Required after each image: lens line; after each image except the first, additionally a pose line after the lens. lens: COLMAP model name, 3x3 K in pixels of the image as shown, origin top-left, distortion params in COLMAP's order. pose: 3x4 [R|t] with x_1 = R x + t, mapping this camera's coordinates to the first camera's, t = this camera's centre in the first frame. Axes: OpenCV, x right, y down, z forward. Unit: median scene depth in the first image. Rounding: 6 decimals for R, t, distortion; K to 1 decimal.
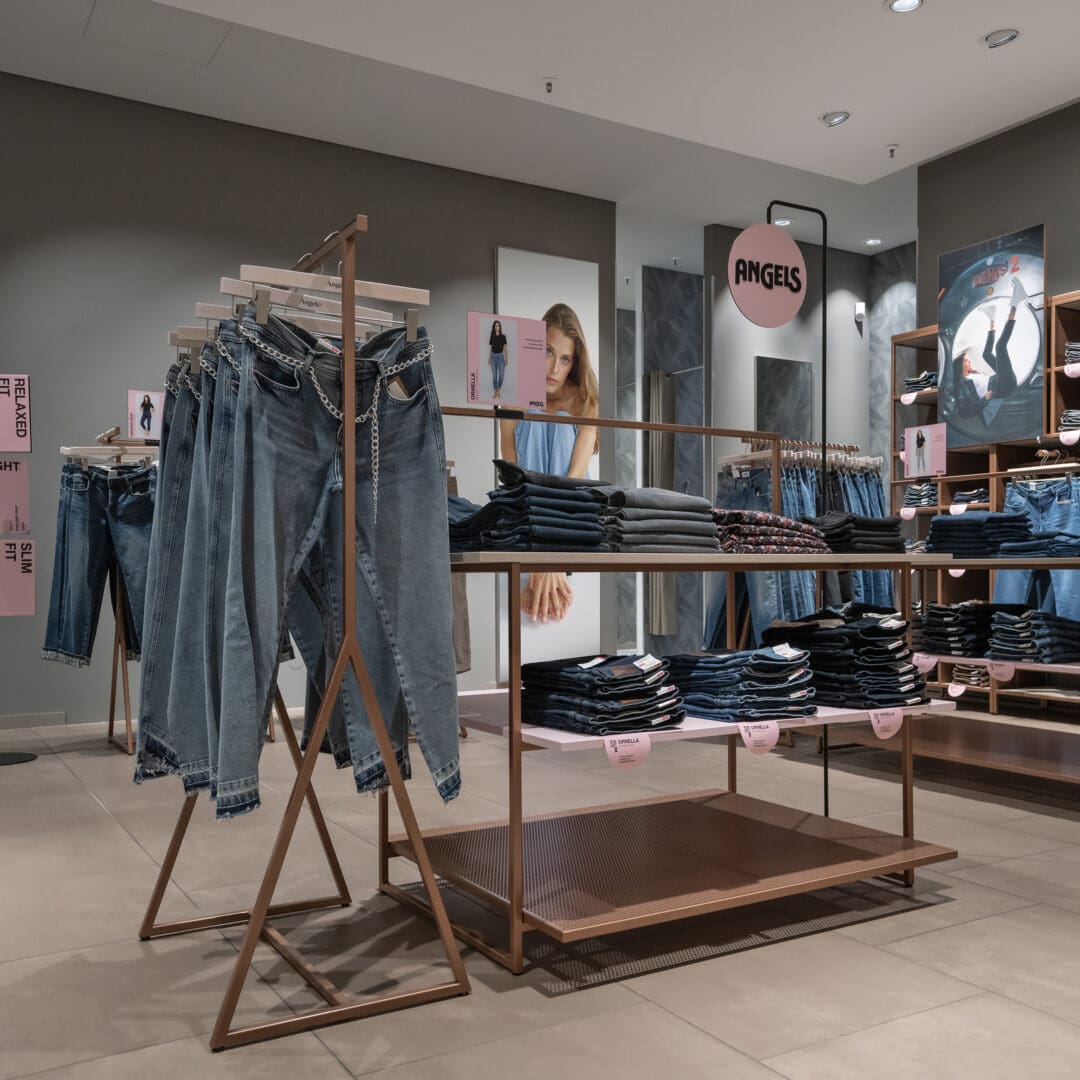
lens RADIAL K [[1078.4, 0, 544.7], [0, 1078.4, 568.1], [0, 0, 1]] dist [0.028387, -0.001967]
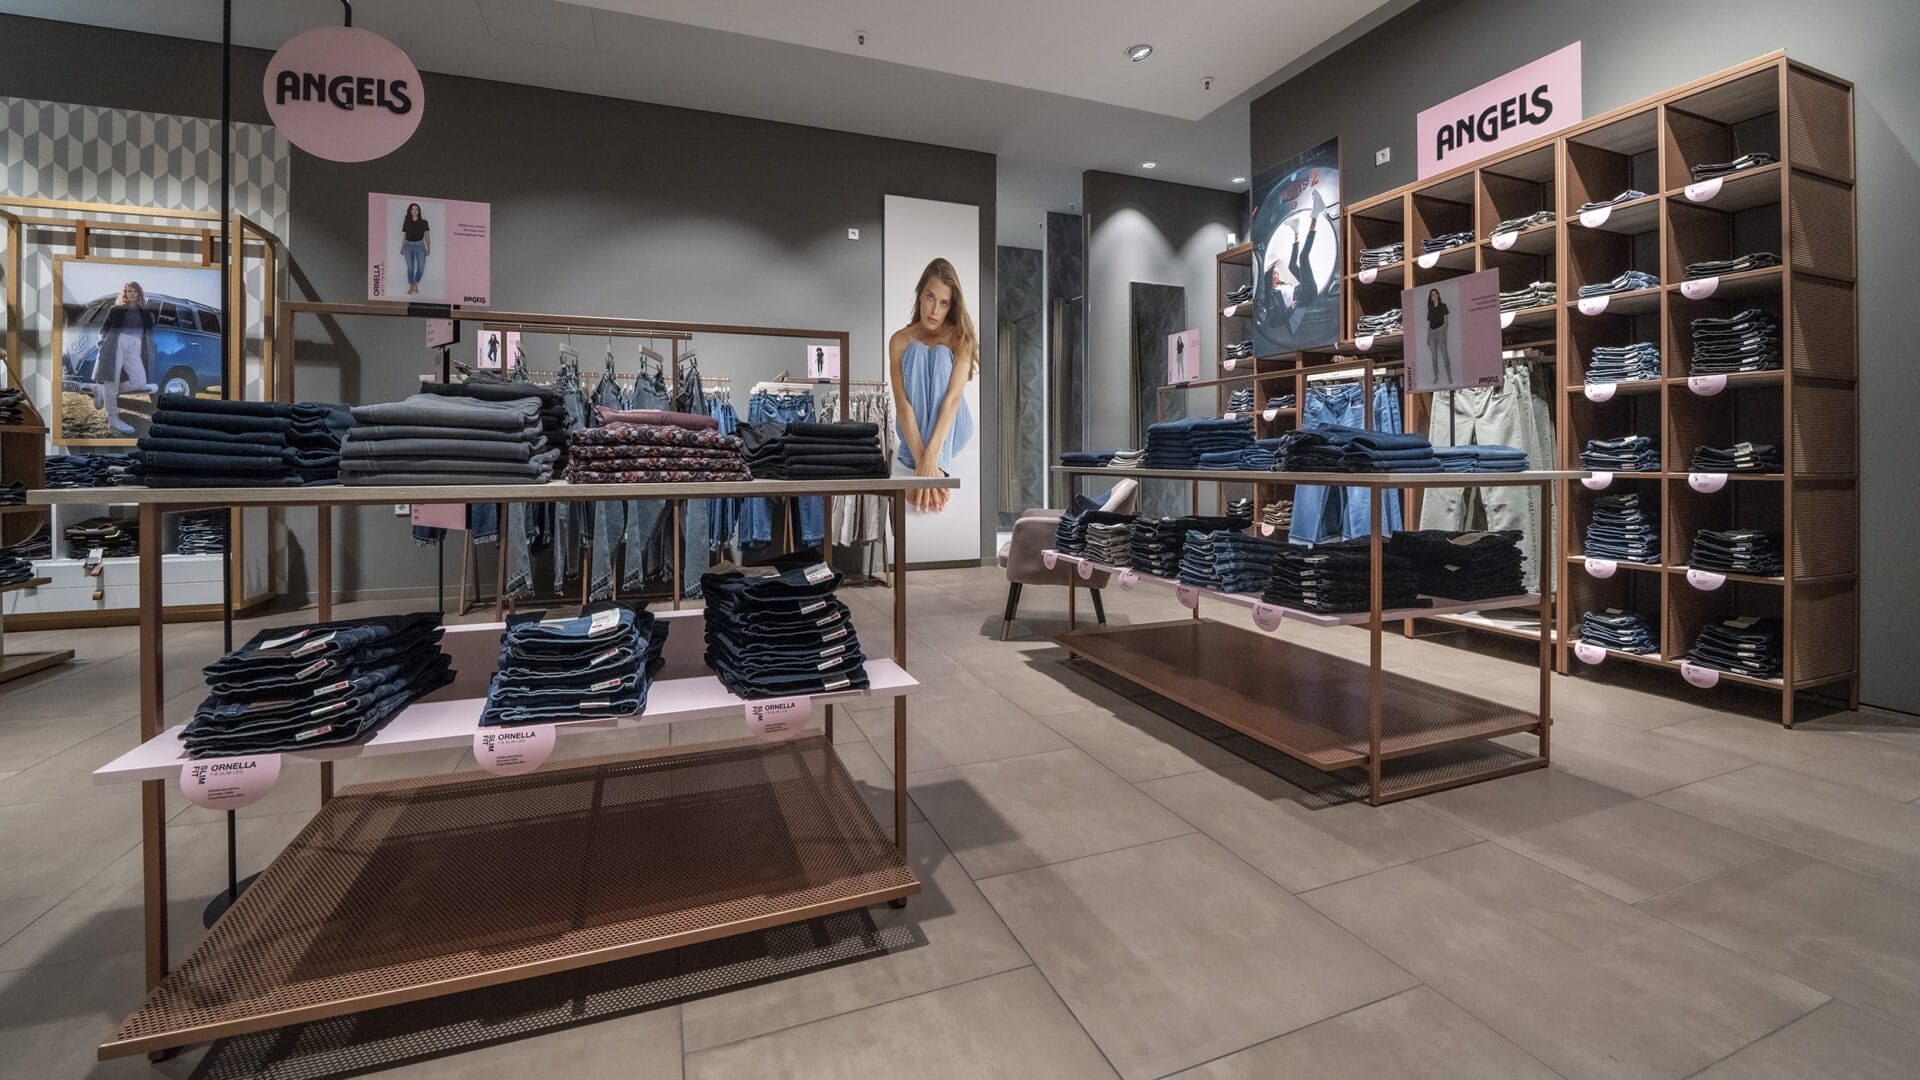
lens RADIAL K [[779.8, 0, 955.3], [0, 779.8, 455.1], [0, 0, 1]] dist [-0.019460, 0.000001]
pose [[0.985696, 0.000810, -0.168530, 0.234639], [-0.001202, 0.999997, -0.002221, -0.014238], [0.168527, 0.002392, 0.985694, 0.230291]]
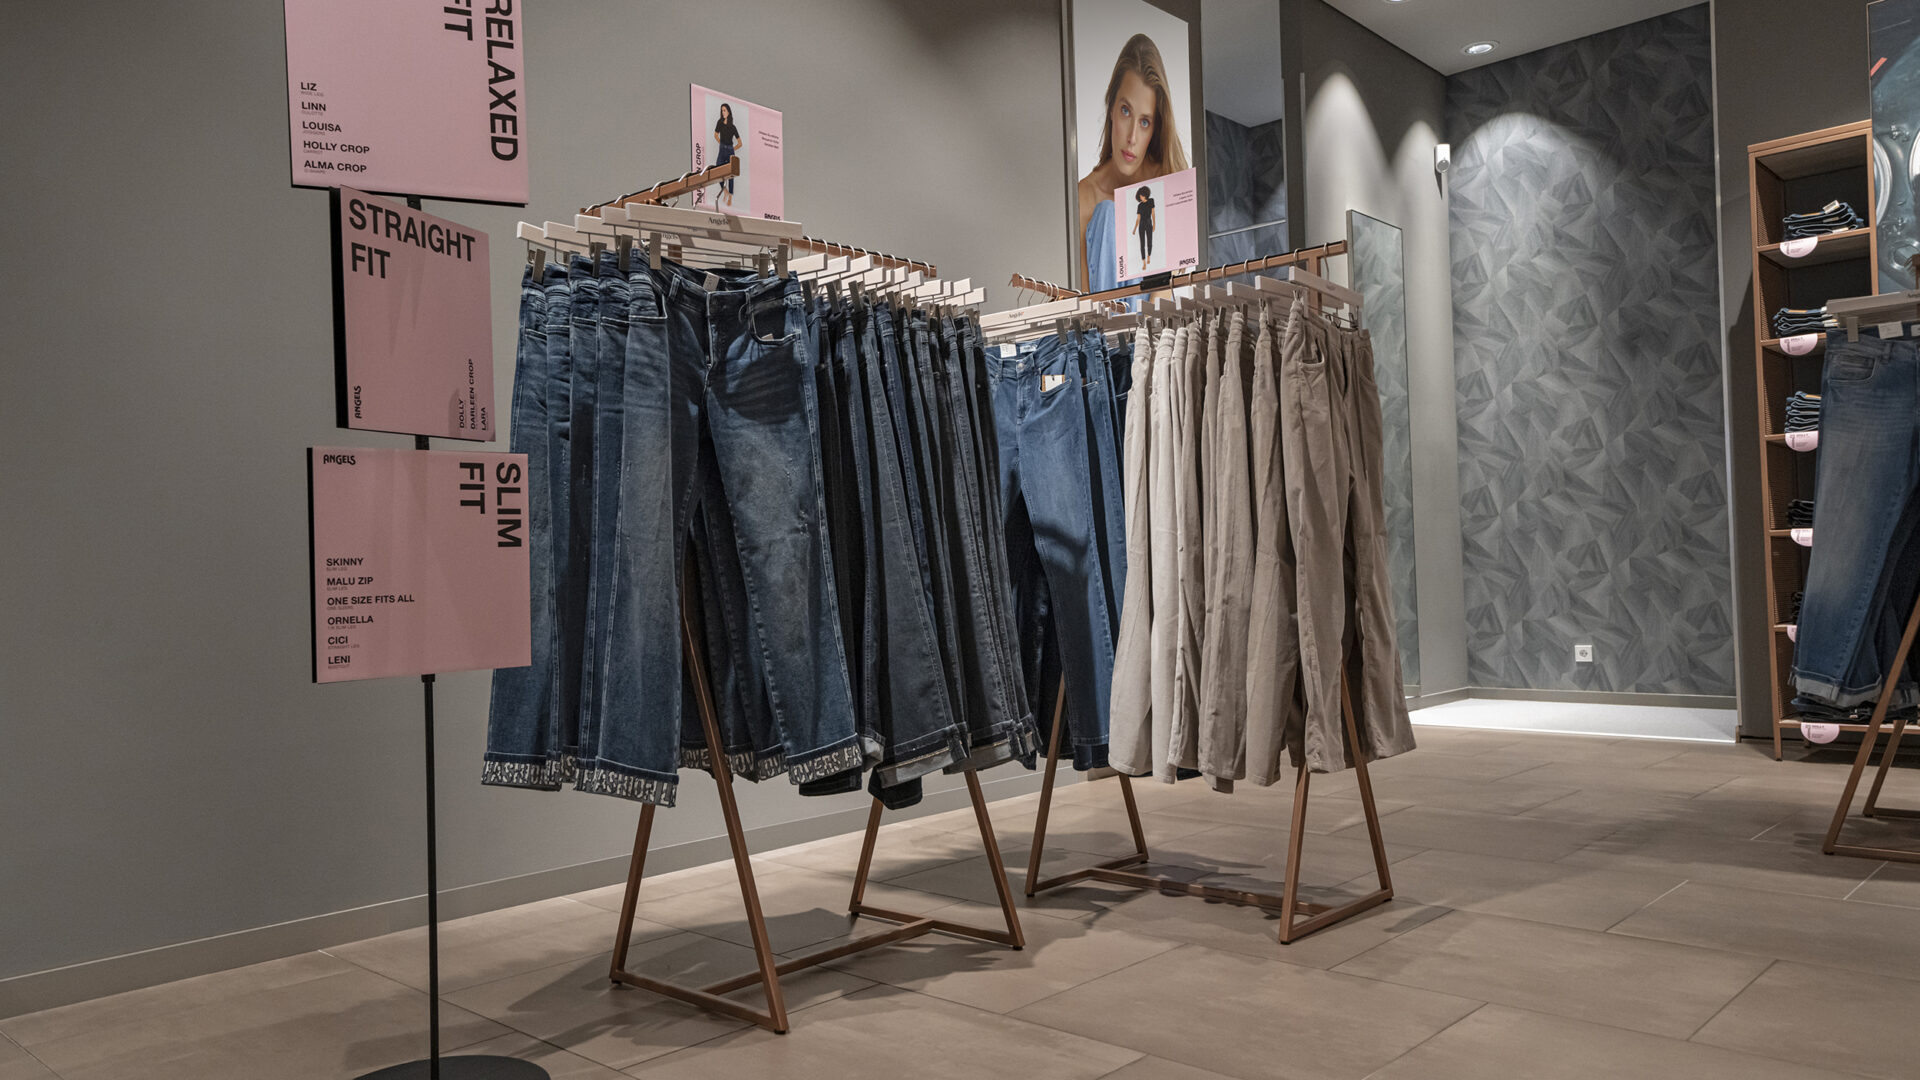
lens RADIAL K [[1424.0, 0, 960.0], [0, 1424.0, 540.0], [0, 0, 1]] dist [0.037154, 0.002475]
pose [[0.964644, -0.018860, 0.262881, -0.384114], [0.026721, 0.999295, -0.026360, 0.015434], [-0.262199, 0.032453, 0.964468, 0.428140]]
